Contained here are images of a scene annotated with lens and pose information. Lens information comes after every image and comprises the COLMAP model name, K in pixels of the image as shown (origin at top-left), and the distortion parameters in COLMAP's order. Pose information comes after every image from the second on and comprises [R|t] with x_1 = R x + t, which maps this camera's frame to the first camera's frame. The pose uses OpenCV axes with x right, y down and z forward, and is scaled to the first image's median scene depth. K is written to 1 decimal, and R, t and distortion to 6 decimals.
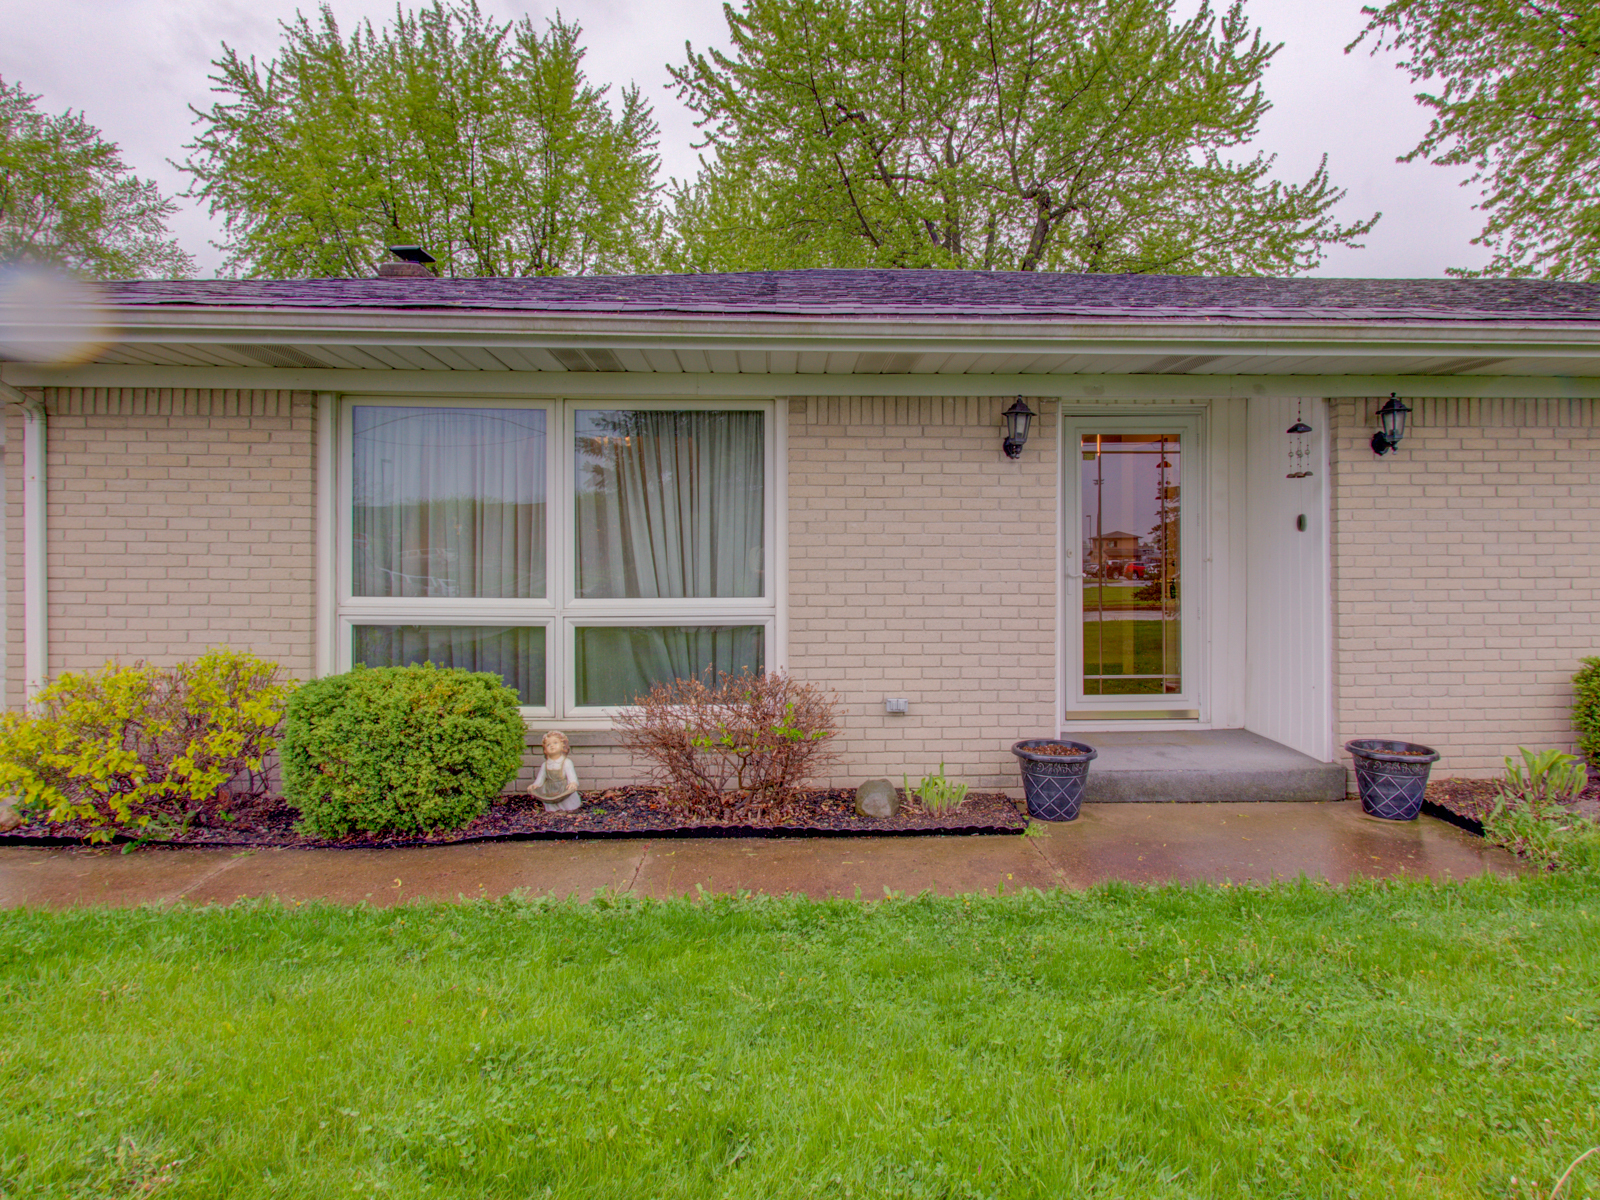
lens RADIAL K [[959.7, 0, 802.4], [0, 959.7, 534.9], [0, 0, 1]] dist [0.000176, -0.035669]
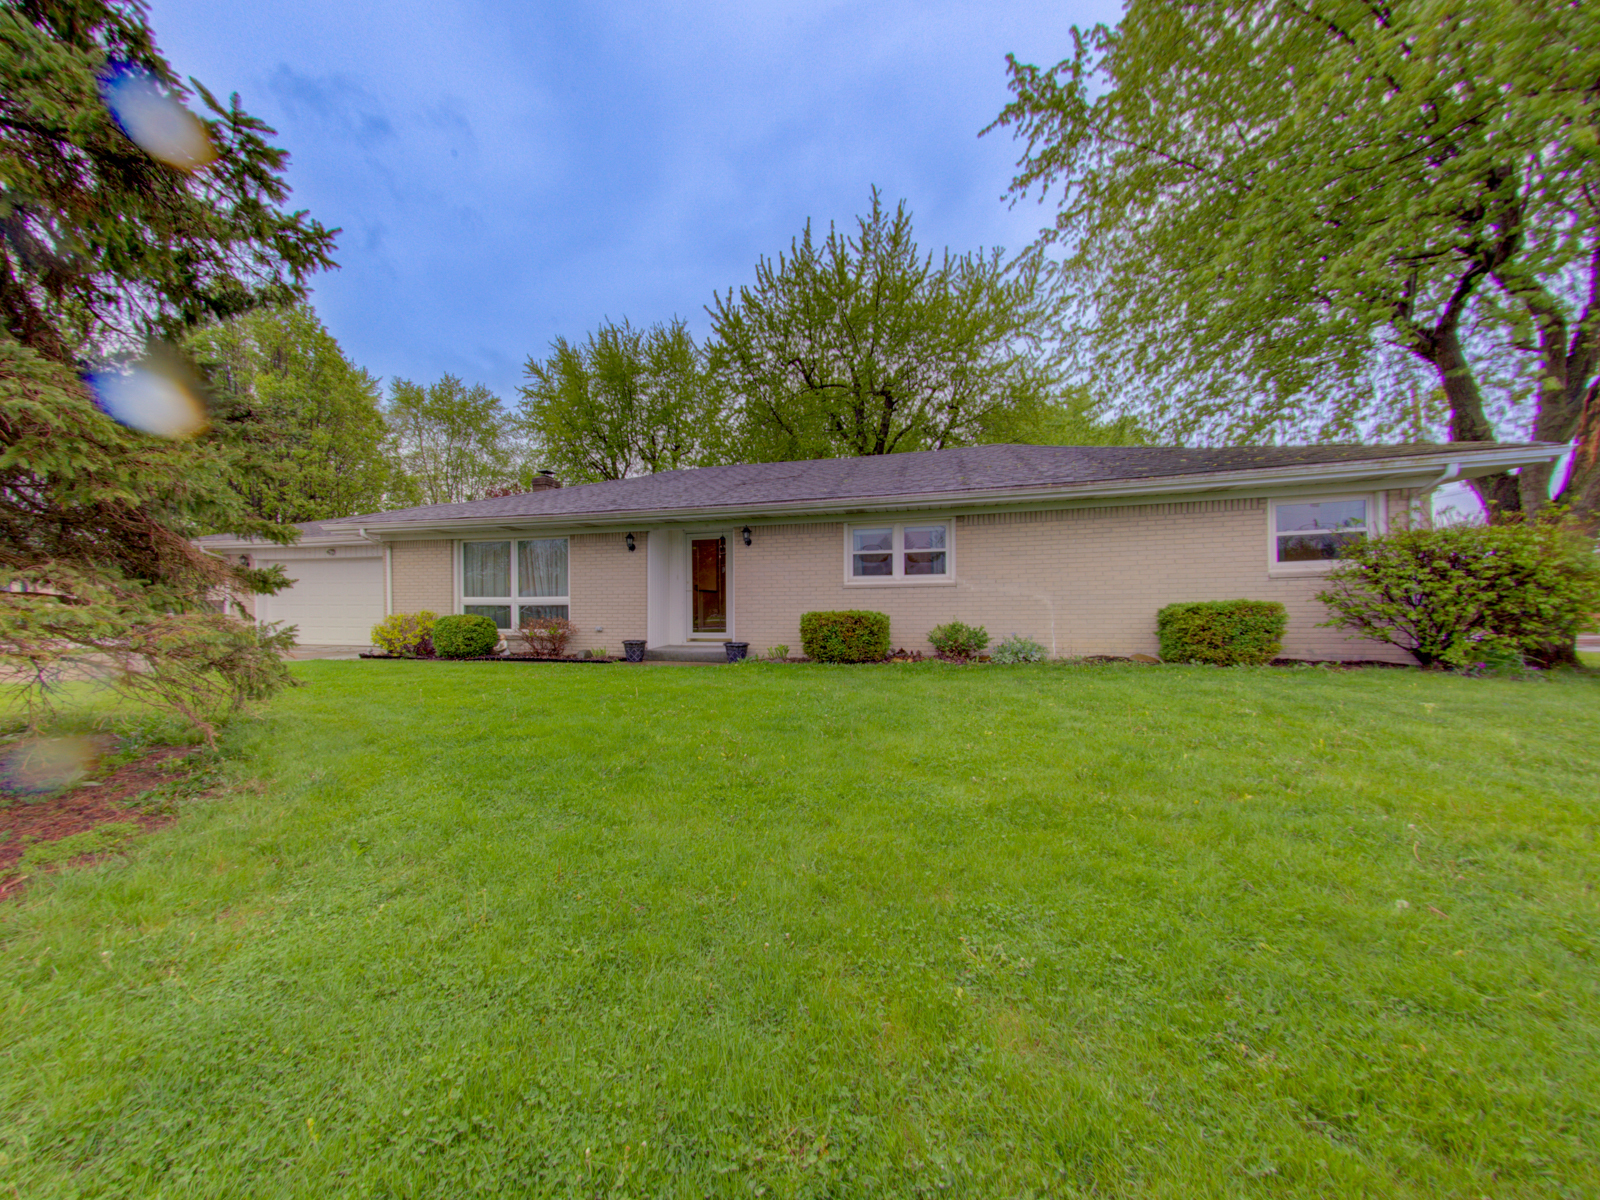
lens RADIAL K [[762.0, 0, 800.0], [0, 762.0, 600.0], [0, 0, 1]] dist [-0.001011, -0.000061]
pose [[0.935912, -0.008507, -0.352130, 1.612137], [0.013224, 0.999852, 0.010994, 0.059417], [0.351985, -0.014946, 0.935886, -1.141295]]
